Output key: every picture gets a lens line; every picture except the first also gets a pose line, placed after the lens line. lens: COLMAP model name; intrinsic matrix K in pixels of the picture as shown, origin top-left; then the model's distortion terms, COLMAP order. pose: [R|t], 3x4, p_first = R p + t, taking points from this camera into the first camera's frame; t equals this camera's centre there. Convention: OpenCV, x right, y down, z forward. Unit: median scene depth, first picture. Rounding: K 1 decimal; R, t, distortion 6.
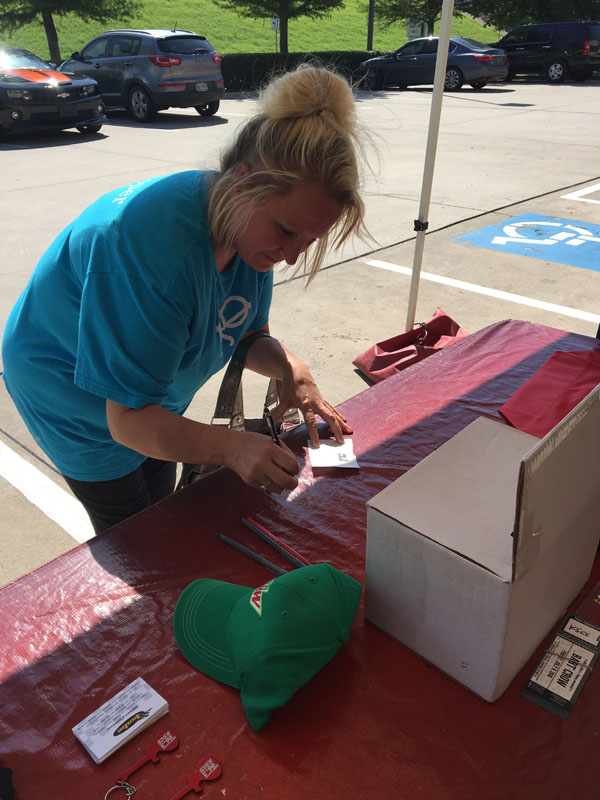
lens RADIAL K [[681.6, 0, 301.3], [0, 681.6, 383.1], [0, 0, 1]] dist [0.060811, -0.044533]
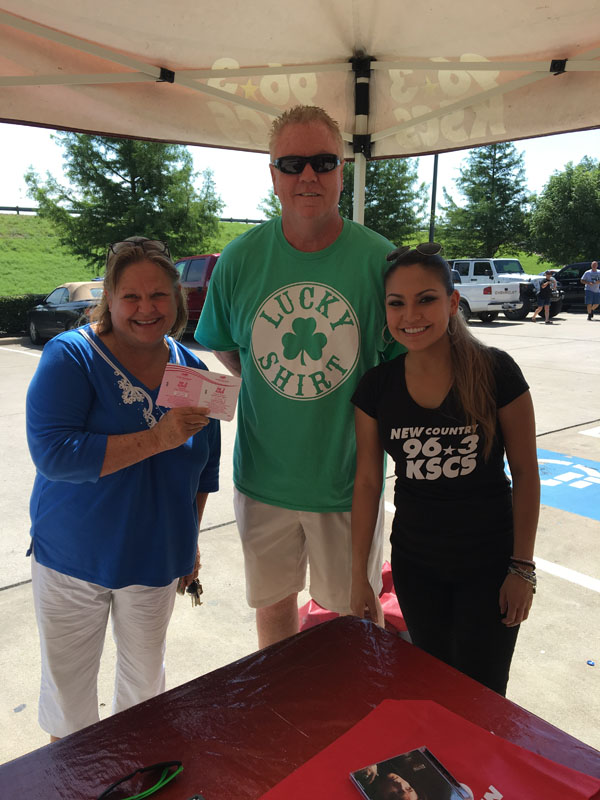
lens RADIAL K [[681.6, 0, 299.2], [0, 681.6, 398.6], [0, 0, 1]] dist [0.060811, -0.044533]
pose [[0.993058, 0.022793, -0.115394, 0.116888], [-0.053612, 0.960923, -0.271576, -0.039619], [0.104695, 0.275877, 0.955474, 0.027942]]
